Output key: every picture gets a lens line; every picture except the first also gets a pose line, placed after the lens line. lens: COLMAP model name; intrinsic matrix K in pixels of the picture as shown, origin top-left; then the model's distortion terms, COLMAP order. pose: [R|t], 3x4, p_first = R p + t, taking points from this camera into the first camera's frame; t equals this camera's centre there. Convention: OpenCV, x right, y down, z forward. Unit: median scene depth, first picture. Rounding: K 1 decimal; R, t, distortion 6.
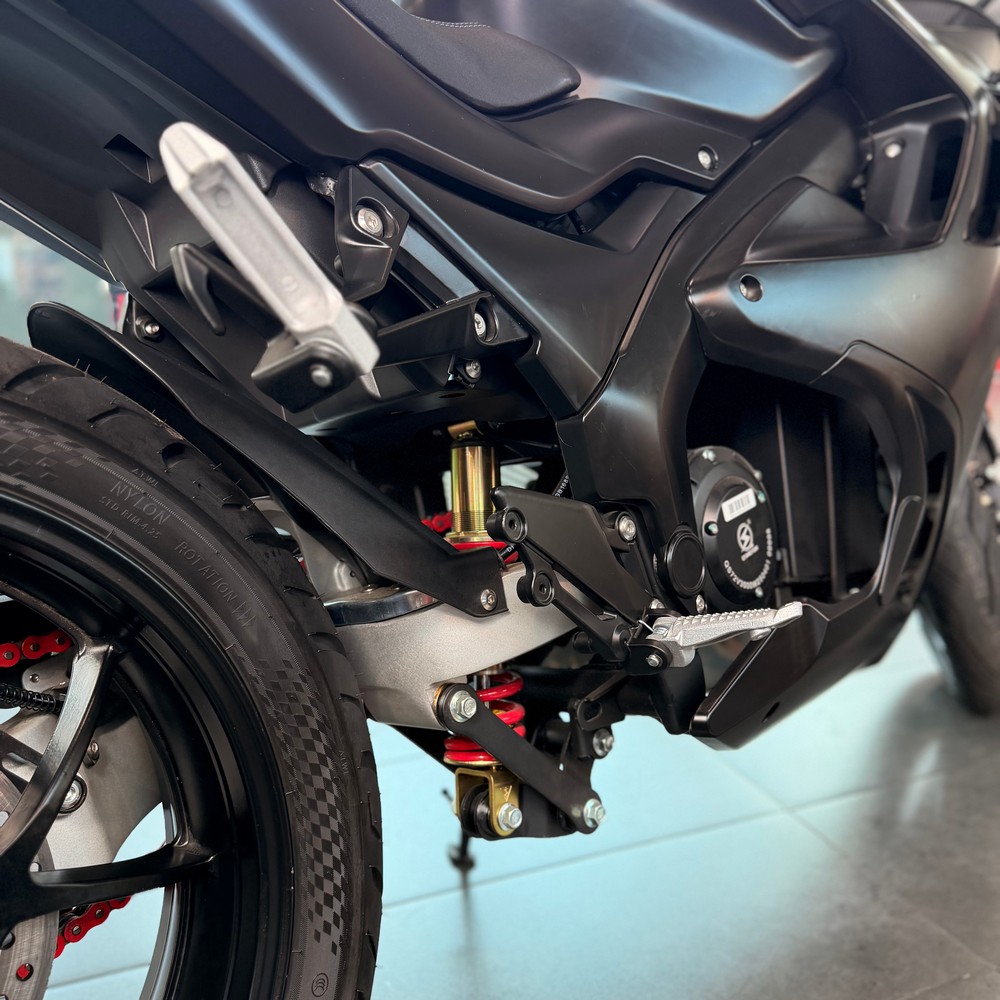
lens RADIAL K [[932.5, 0, 500.0], [0, 932.5, 500.0], [0, 0, 1]] dist [0.002224, 0.008028]
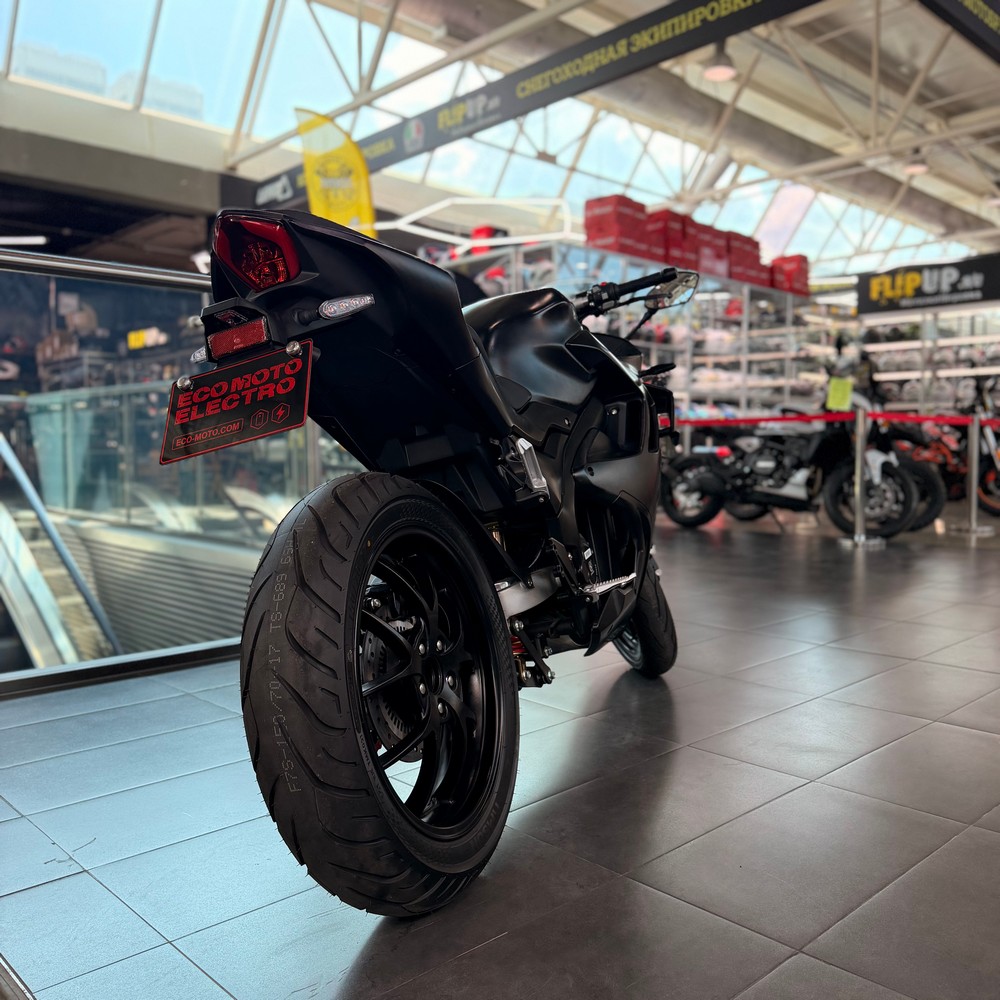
lens RADIAL K [[932.5, 0, 500.0], [0, 932.5, 500.0], [0, 0, 1]] dist [0.002224, 0.008028]
pose [[0.916170, -0.003181, 0.400777, -0.991229], [0.065109, 0.987866, -0.140999, 0.204329], [-0.395466, 0.155273, 0.905261, -1.244593]]
